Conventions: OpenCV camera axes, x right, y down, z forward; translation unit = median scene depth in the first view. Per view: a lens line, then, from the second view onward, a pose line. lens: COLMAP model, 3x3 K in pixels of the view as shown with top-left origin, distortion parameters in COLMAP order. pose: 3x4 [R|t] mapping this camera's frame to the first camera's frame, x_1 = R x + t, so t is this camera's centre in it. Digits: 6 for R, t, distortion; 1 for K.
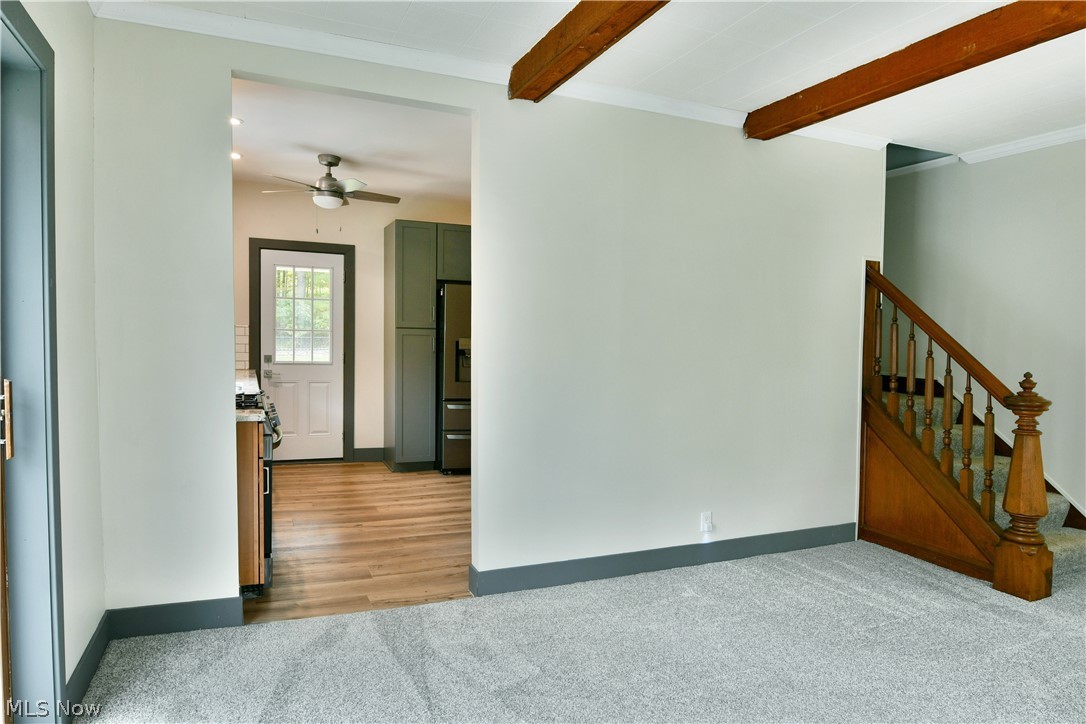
lens RADIAL K [[654.7, 0, 538.5], [0, 654.7, 365.7], [0, 0, 1]] dist [-0.014987, -0.001139]
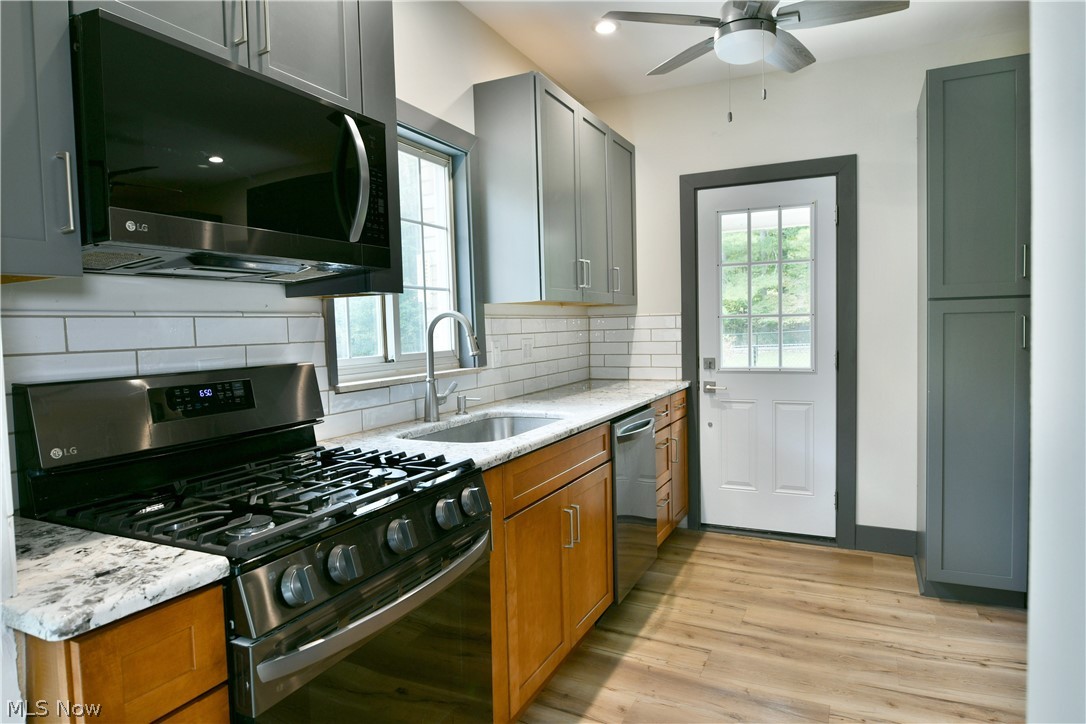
lens RADIAL K [[654.7, 0, 538.8], [0, 654.7, 373.3], [0, 0, 1]] dist [-0.014987, -0.001139]
pose [[0.650348, 0.013572, -0.759515, -0.041182], [0.003360, 0.999779, 0.020742, -0.014961], [0.759629, -0.016042, 0.650159, 0.462229]]
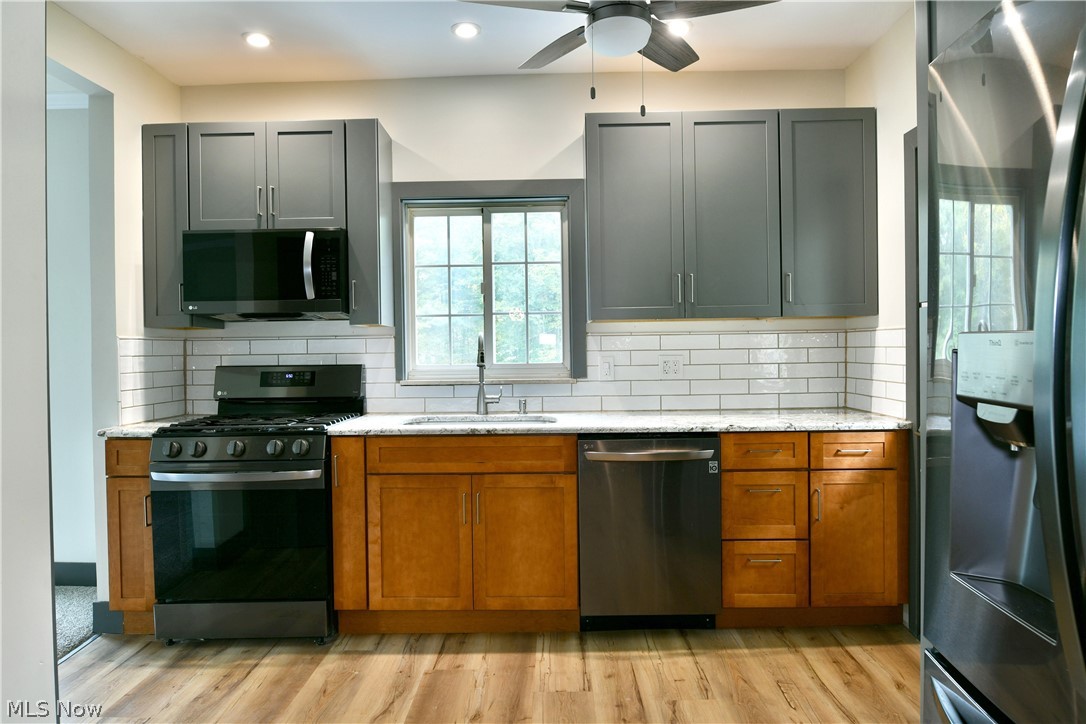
lens RADIAL K [[654.7, 0, 567.6], [0, 654.7, 377.1], [0, 0, 1]] dist [-0.014987, -0.001139]
pose [[-0.405047, 0.015518, -0.914164, 0.074244], [-0.042686, 0.998445, 0.035862, -0.030066], [0.913299, 0.053548, -0.403755, 0.945514]]
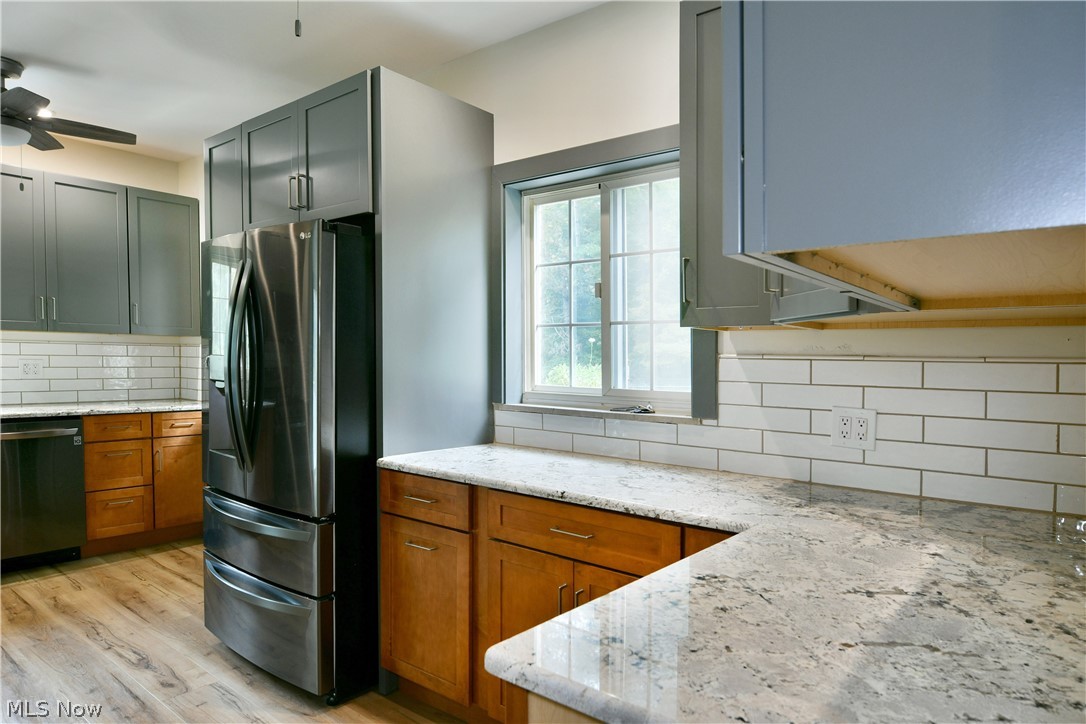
lens RADIAL K [[654.7, 0, 543.4], [0, 654.7, 391.8], [0, 0, 1]] dist [-0.014987, -0.001139]
pose [[0.452618, 0.024089, -0.891379, 0.376629], [-0.048586, 0.998816, 0.002321, -0.026393], [0.890380, 0.042258, 0.453253, 0.972081]]
